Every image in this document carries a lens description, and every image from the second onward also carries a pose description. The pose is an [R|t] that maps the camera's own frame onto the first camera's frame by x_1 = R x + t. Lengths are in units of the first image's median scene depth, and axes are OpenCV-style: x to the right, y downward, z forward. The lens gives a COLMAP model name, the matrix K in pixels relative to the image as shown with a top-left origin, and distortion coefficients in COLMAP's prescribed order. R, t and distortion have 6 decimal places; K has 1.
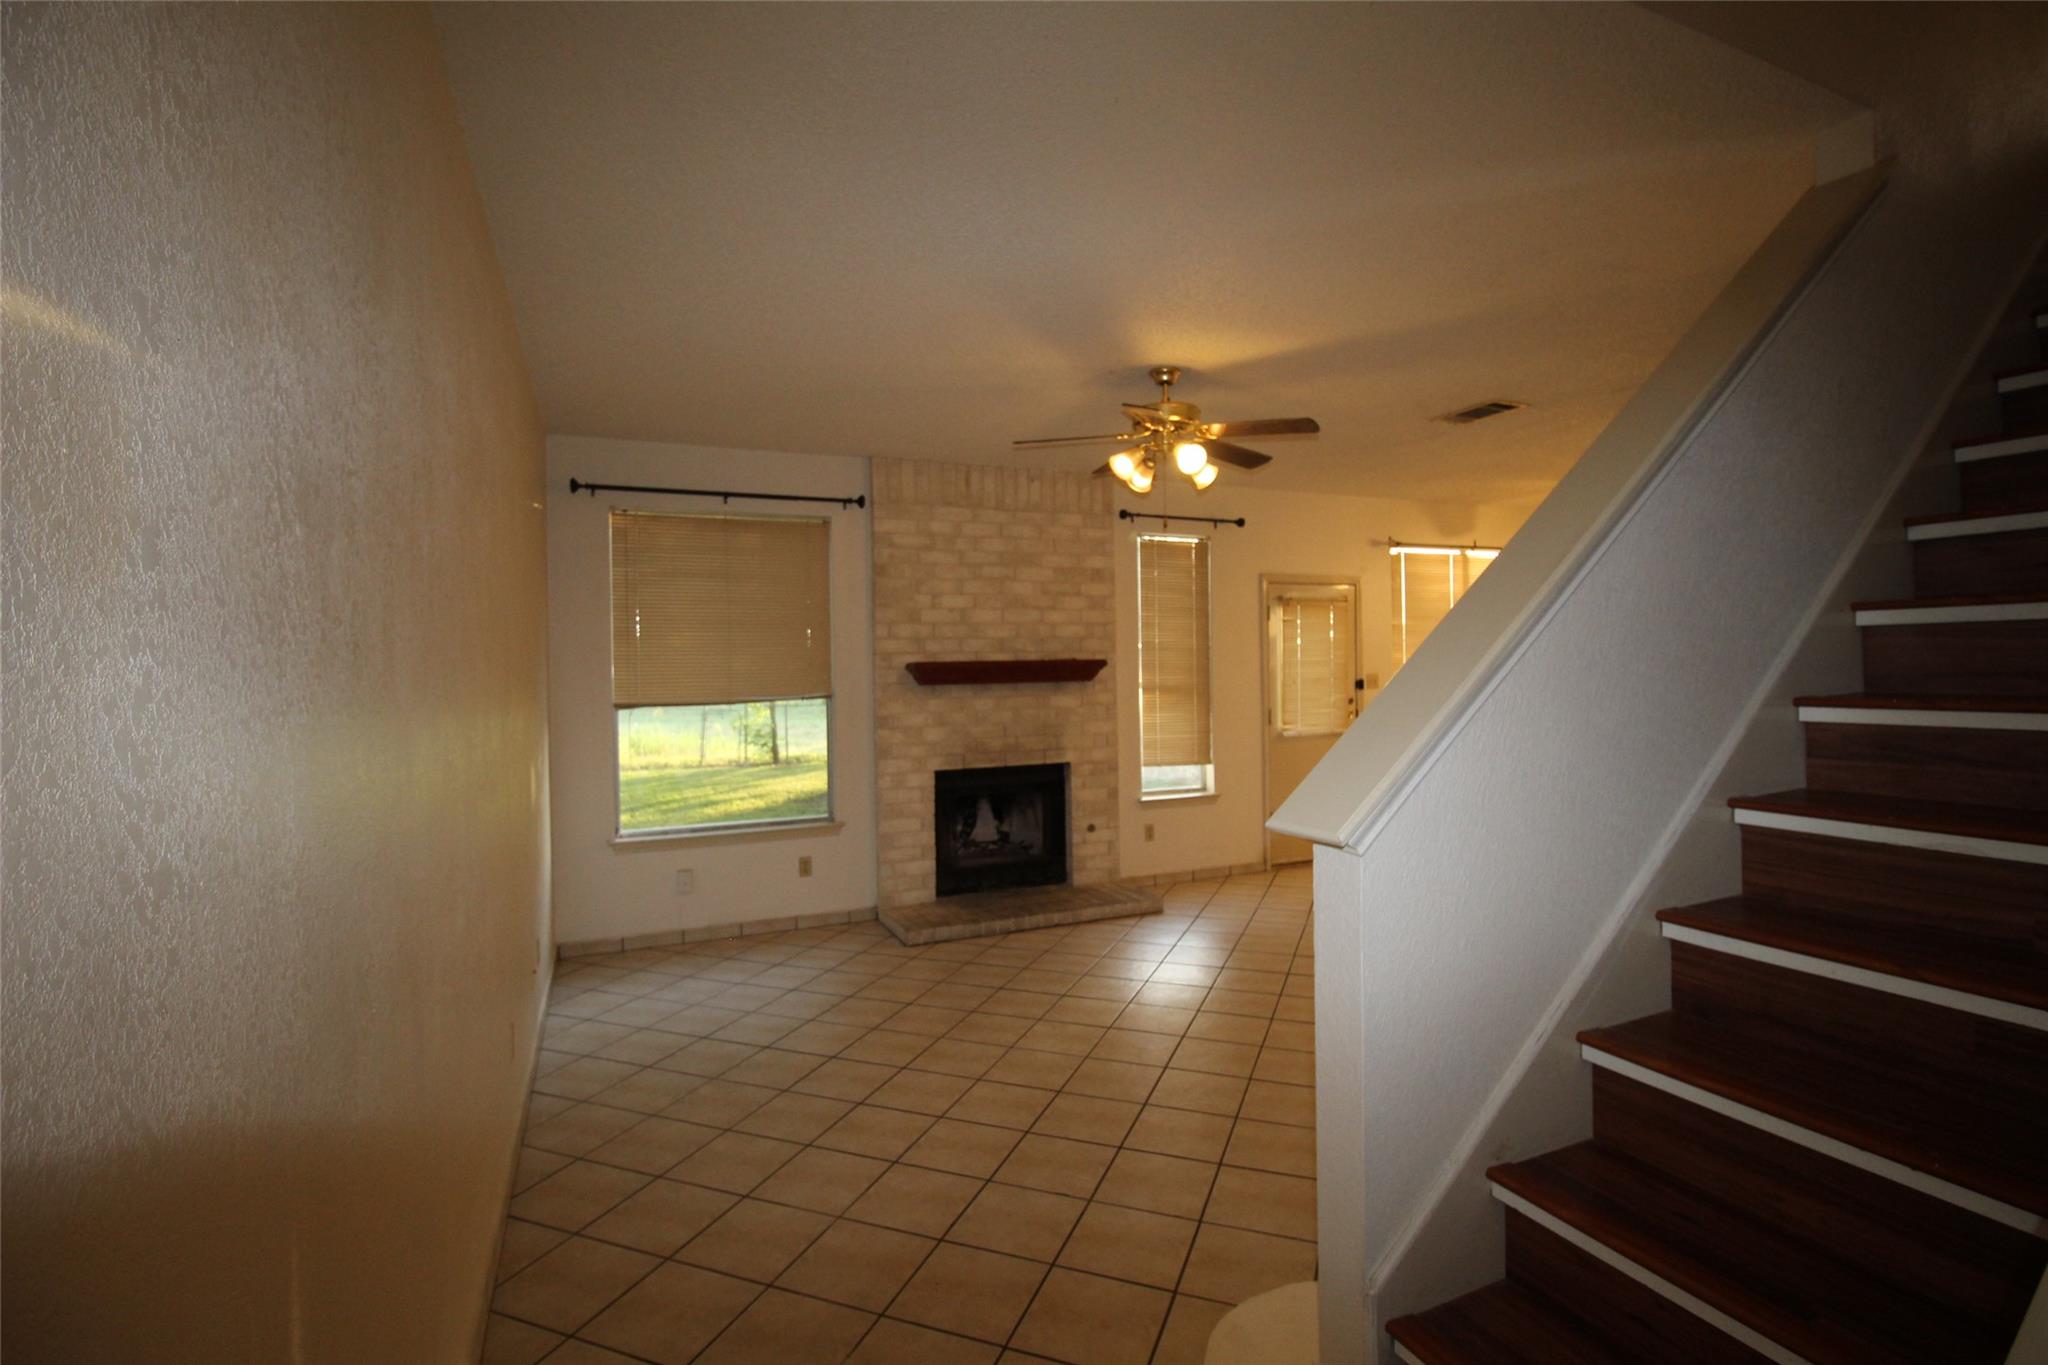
lens RADIAL K [[946.7, 0, 1023.0], [0, 946.7, 676.5], [0, 0, 1]] dist [-0.010769, -0.006791]
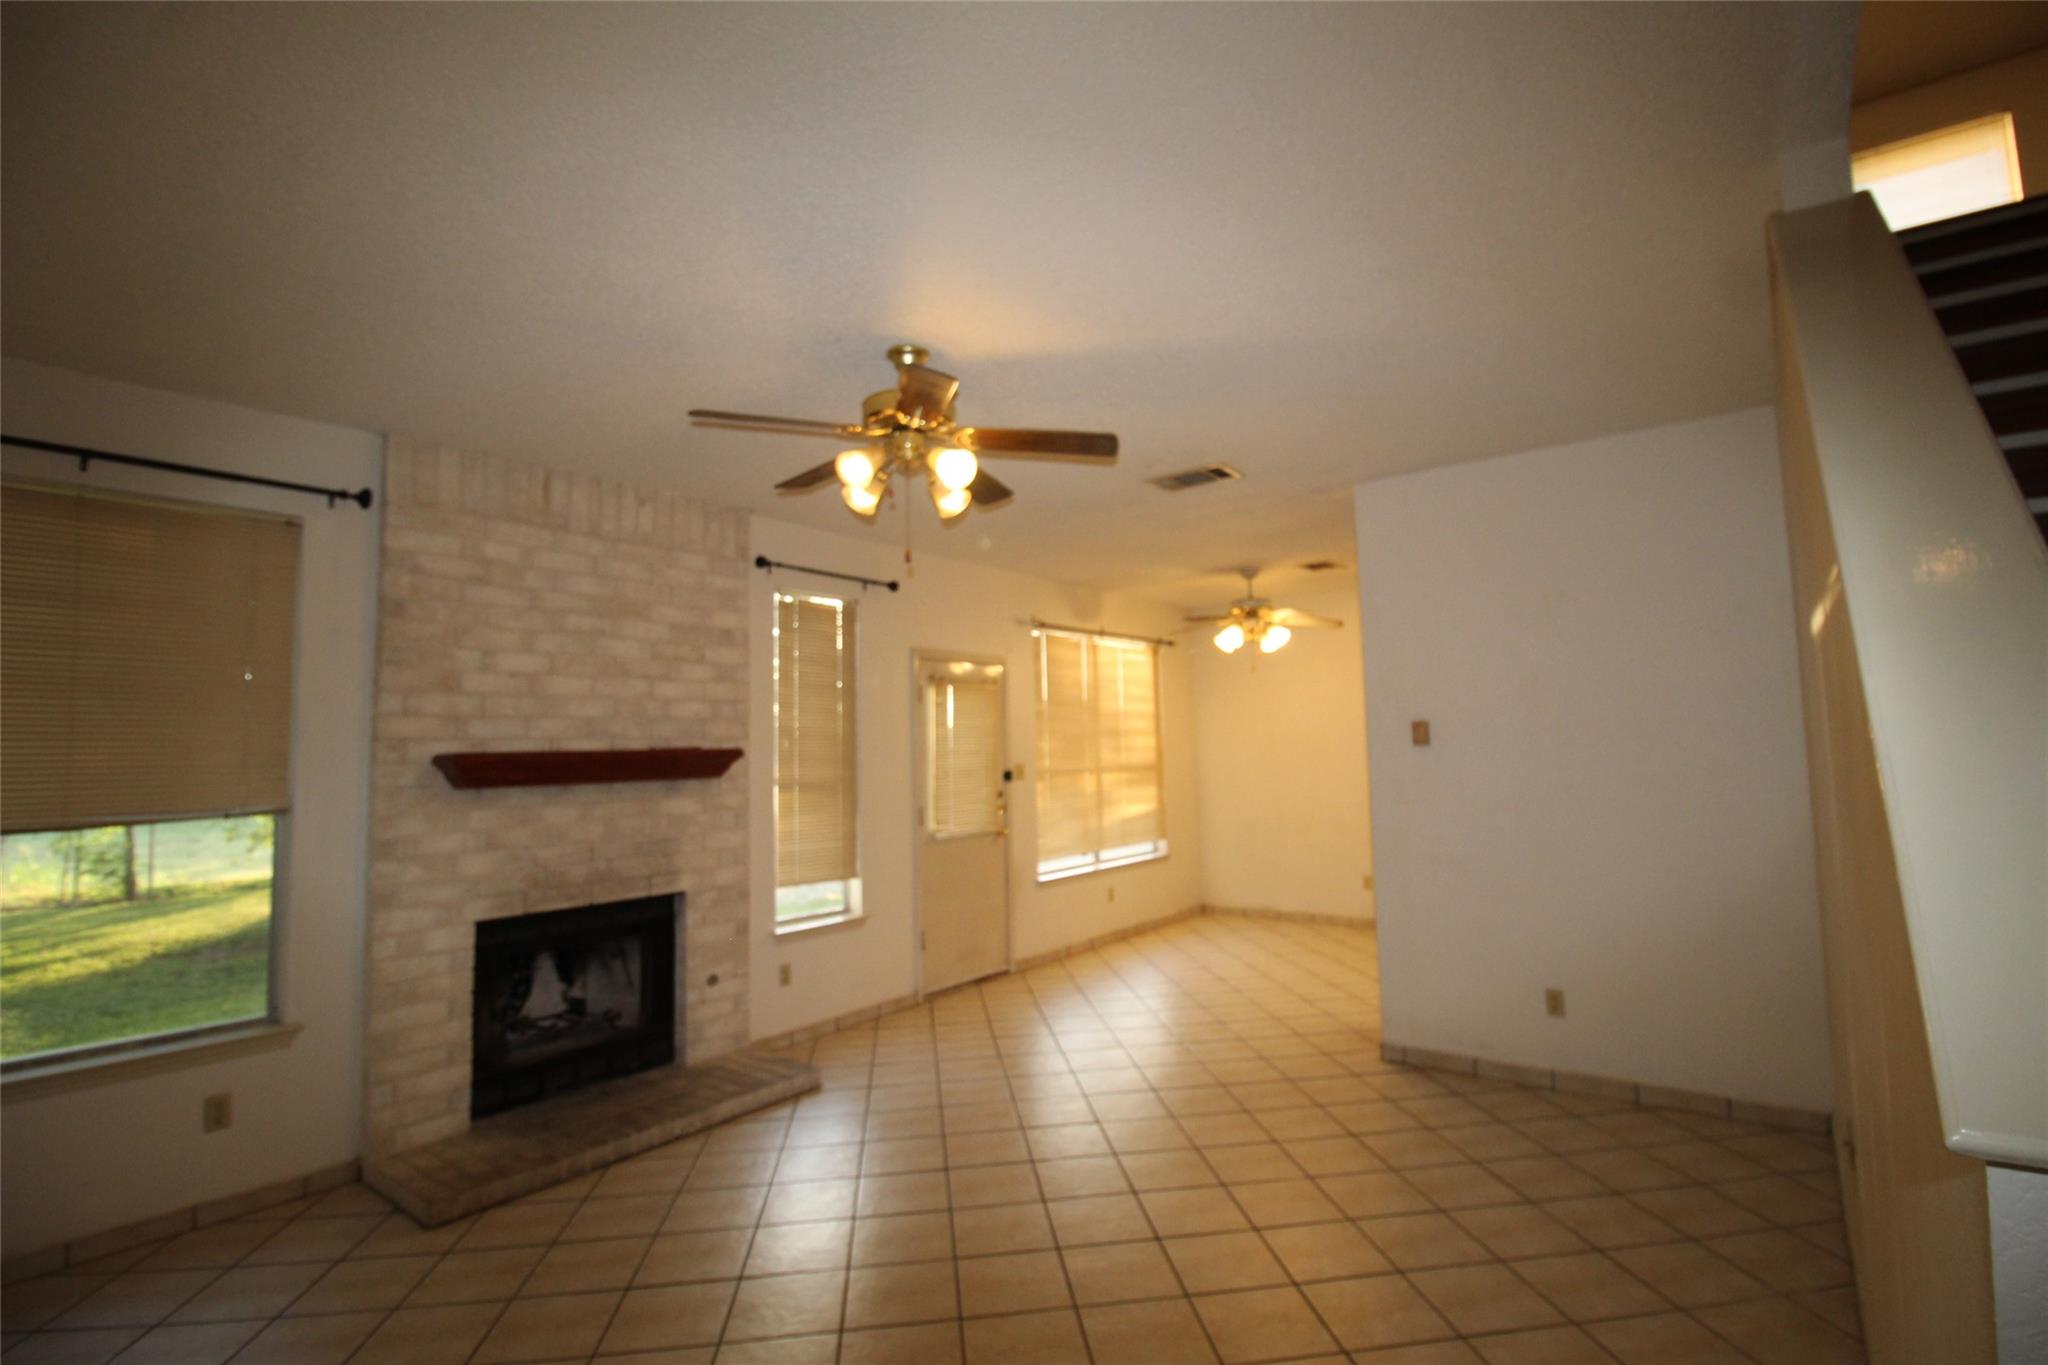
lens RADIAL K [[946.7, 0, 1033.6], [0, 946.7, 674.9], [0, 0, 1]] dist [-0.010769, -0.006791]
pose [[0.872466, 0.035143, 0.487409, -0.077178], [0.013300, 0.995334, -0.095571, -0.001391], [-0.488493, 0.089865, 0.867928, 0.231529]]
